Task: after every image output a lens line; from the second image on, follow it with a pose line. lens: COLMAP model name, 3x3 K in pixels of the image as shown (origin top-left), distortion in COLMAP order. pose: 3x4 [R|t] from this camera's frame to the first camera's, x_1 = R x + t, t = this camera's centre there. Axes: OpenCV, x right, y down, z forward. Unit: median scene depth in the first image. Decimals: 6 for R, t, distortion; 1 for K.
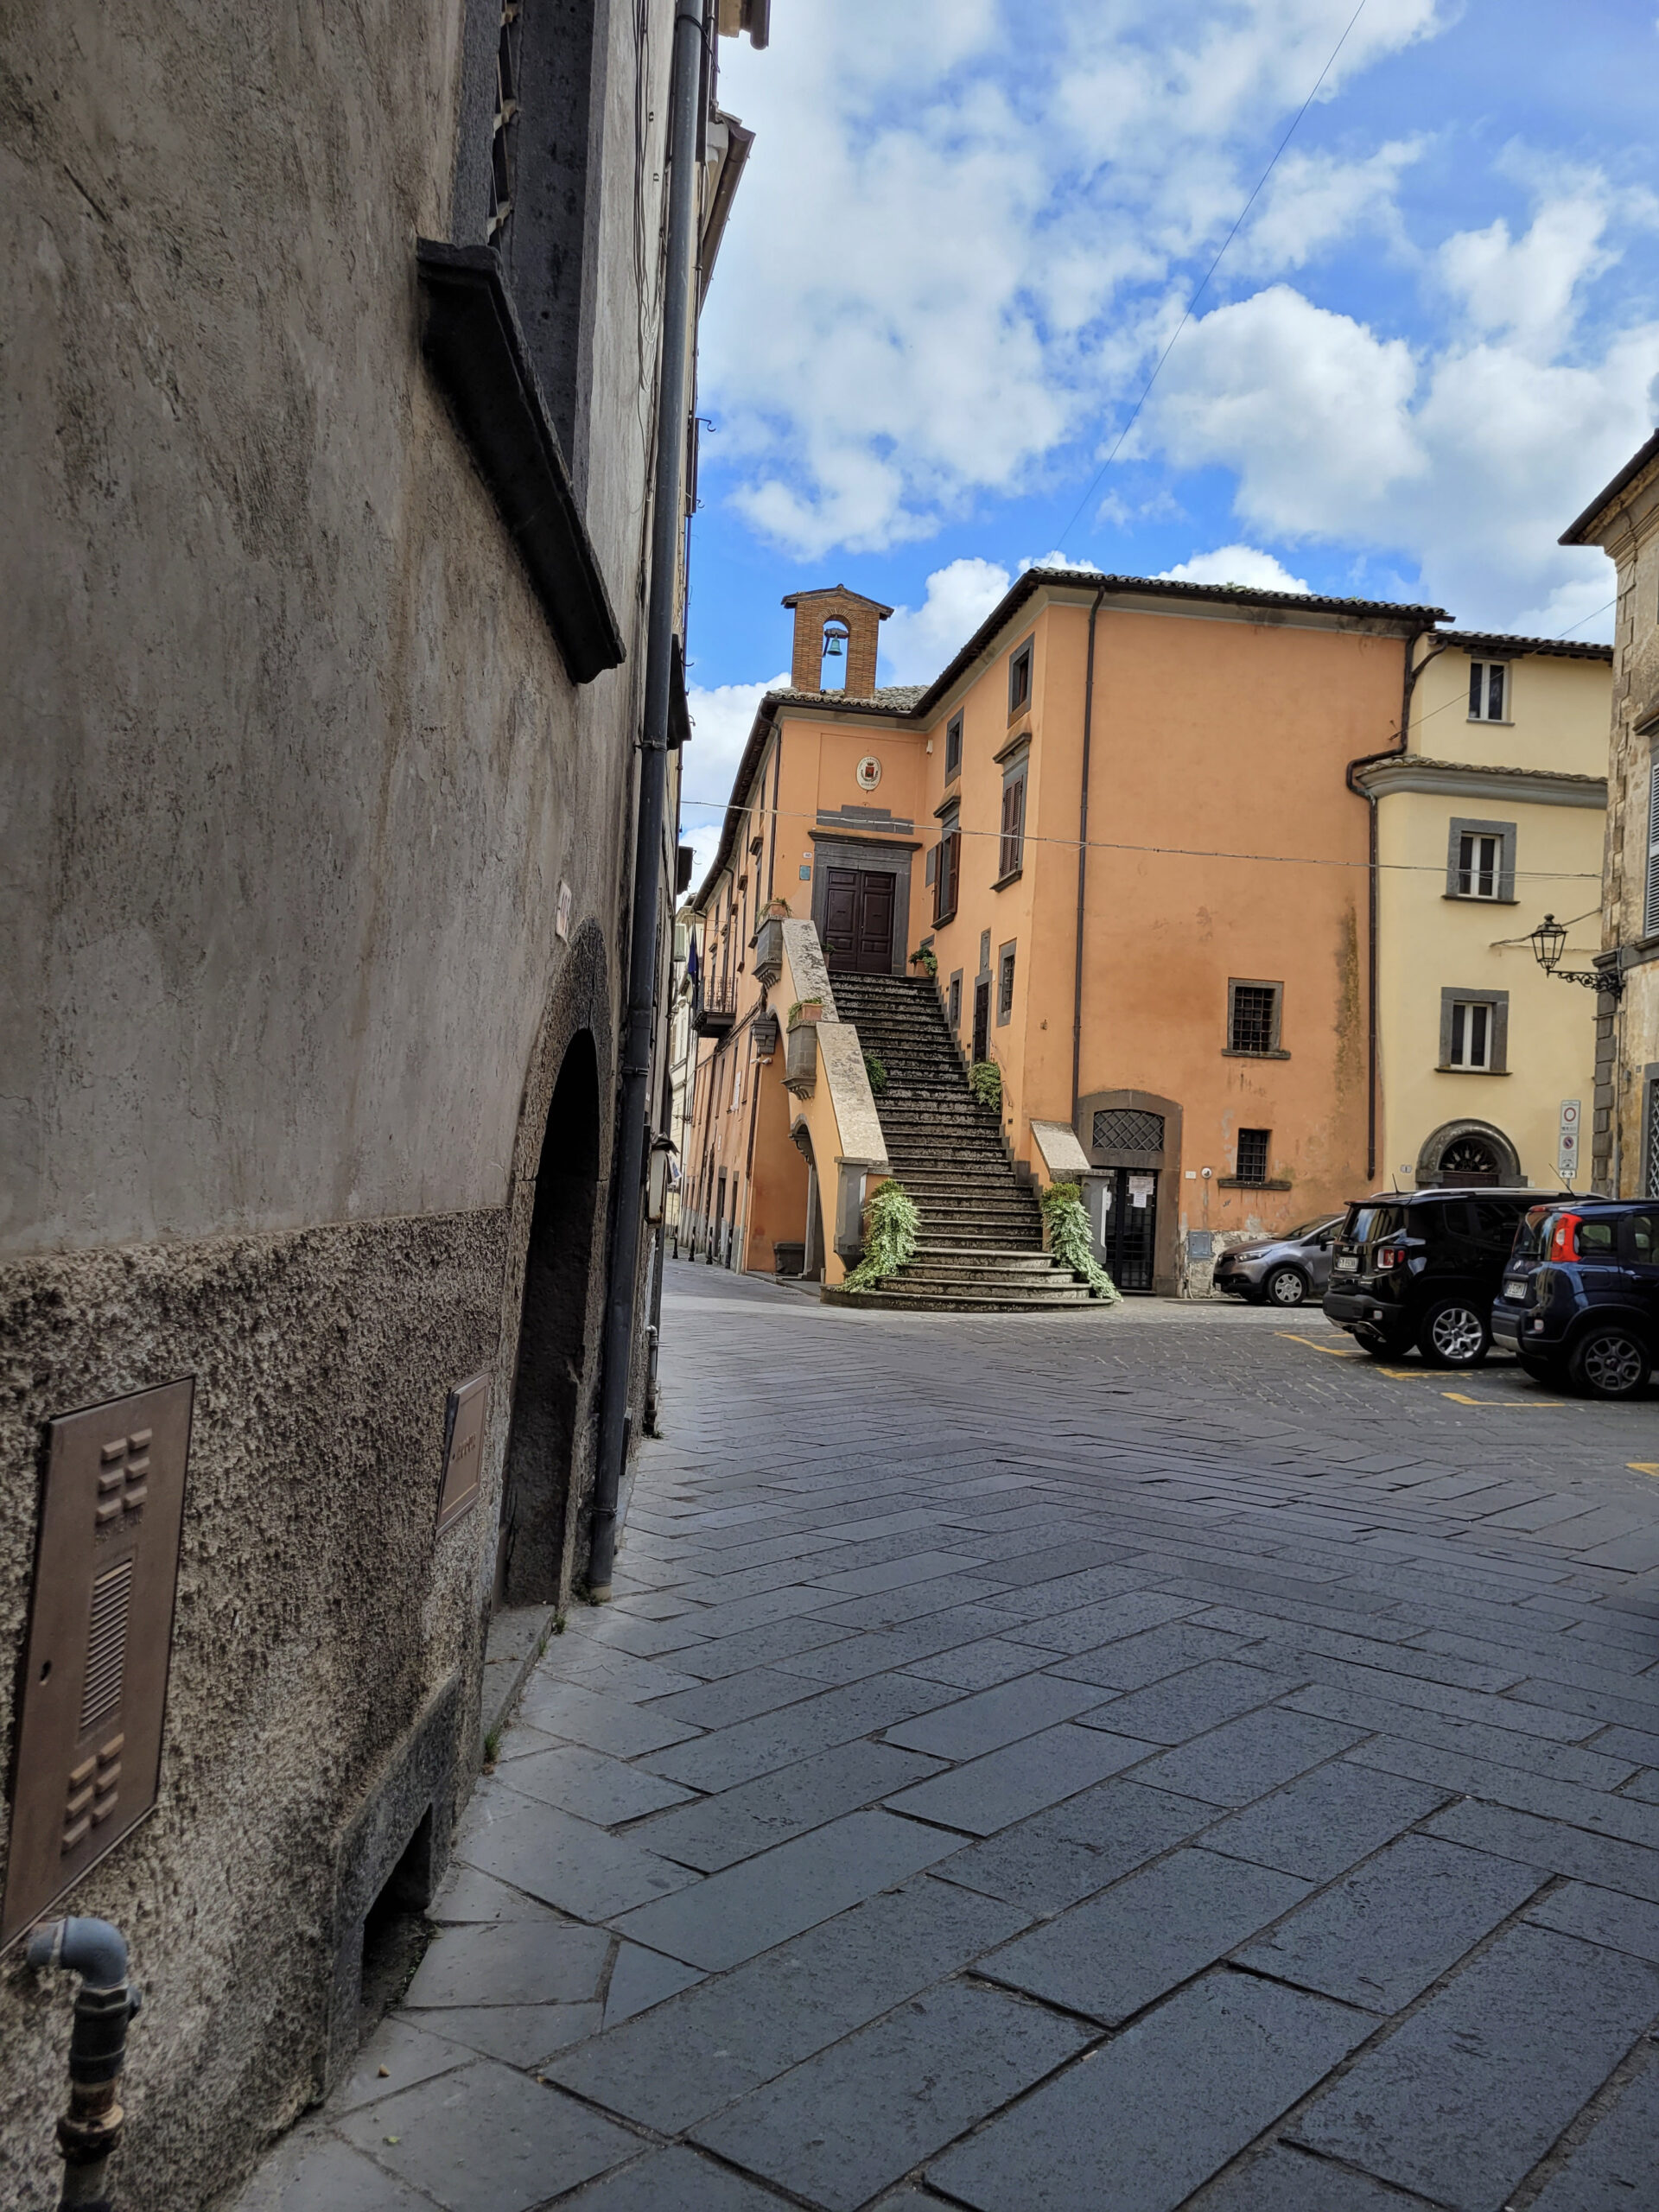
lens RADIAL K [[1666.6, 0, 829.5], [0, 1666.6, 1106.0], [0, 0, 1]] dist [0.062724, -0.042473]
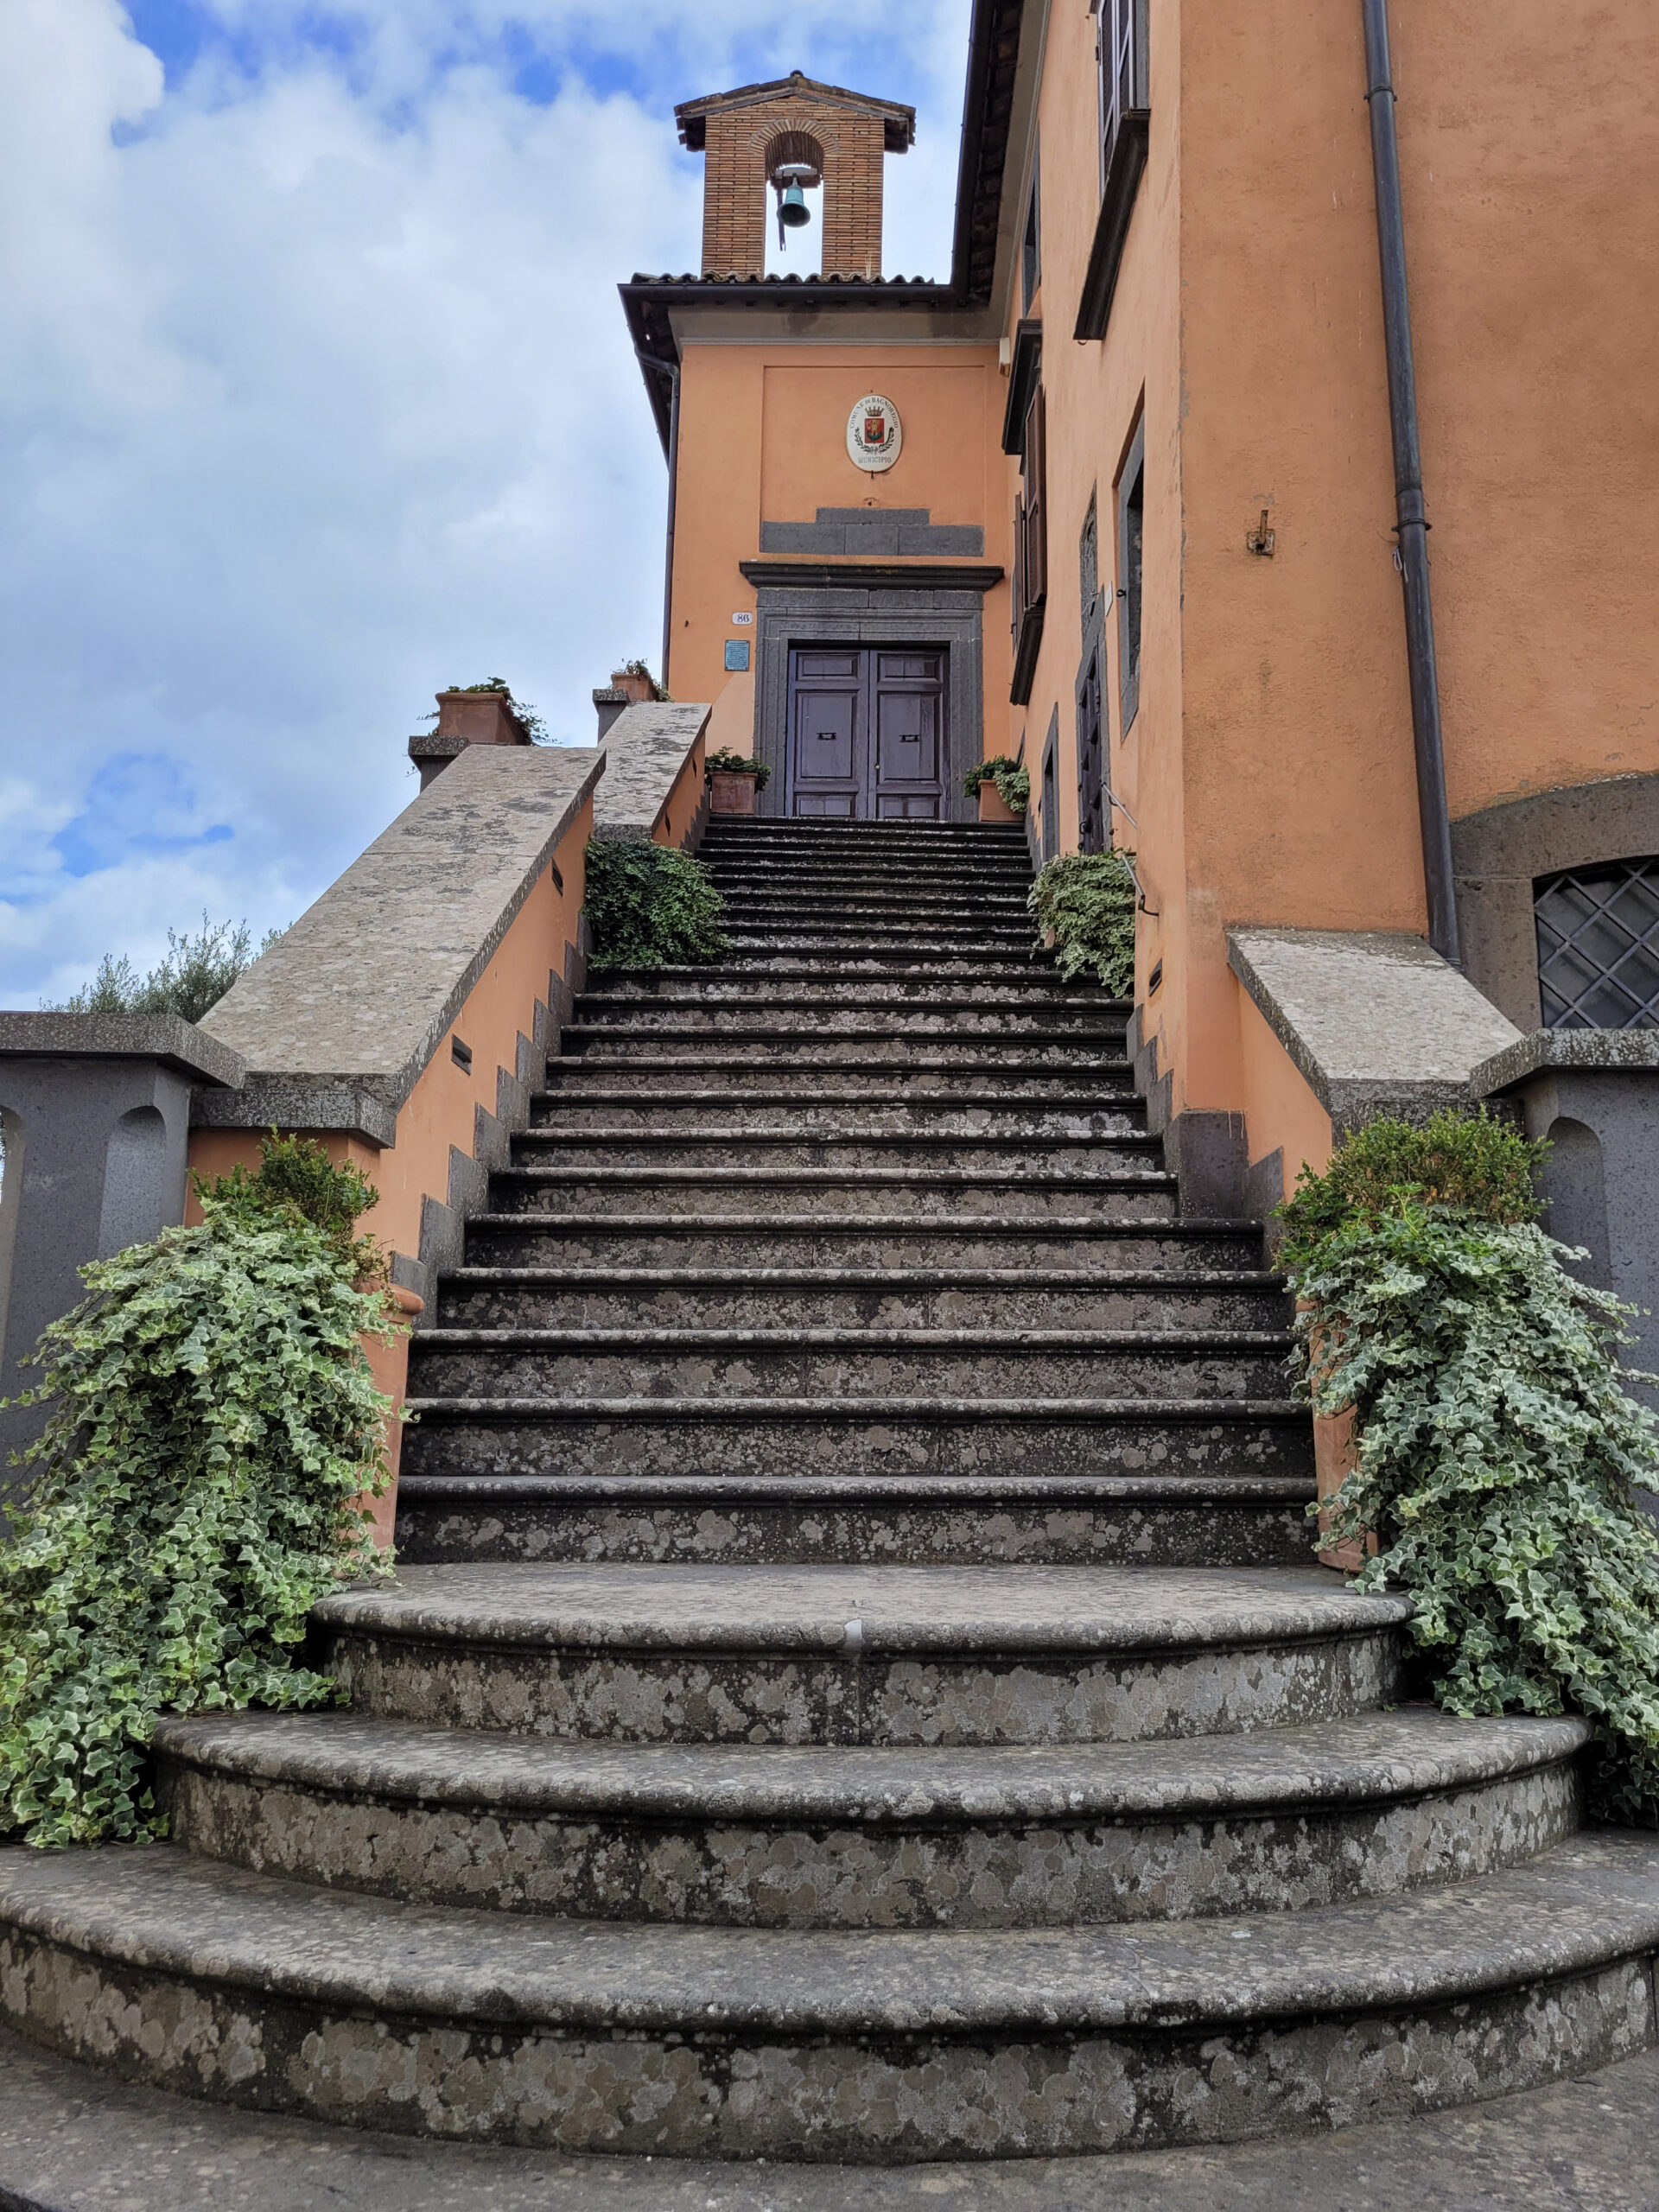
lens RADIAL K [[1666.6, 0, 829.5], [0, 1666.6, 1106.0], [0, 0, 1]] dist [0.062724, -0.042473]
pose [[0.980570, -0.074750, -0.181368, 0.107561], [0.046950, 0.987110, -0.153000, 0.062838], [0.190467, 0.141512, 0.971440, 0.784198]]
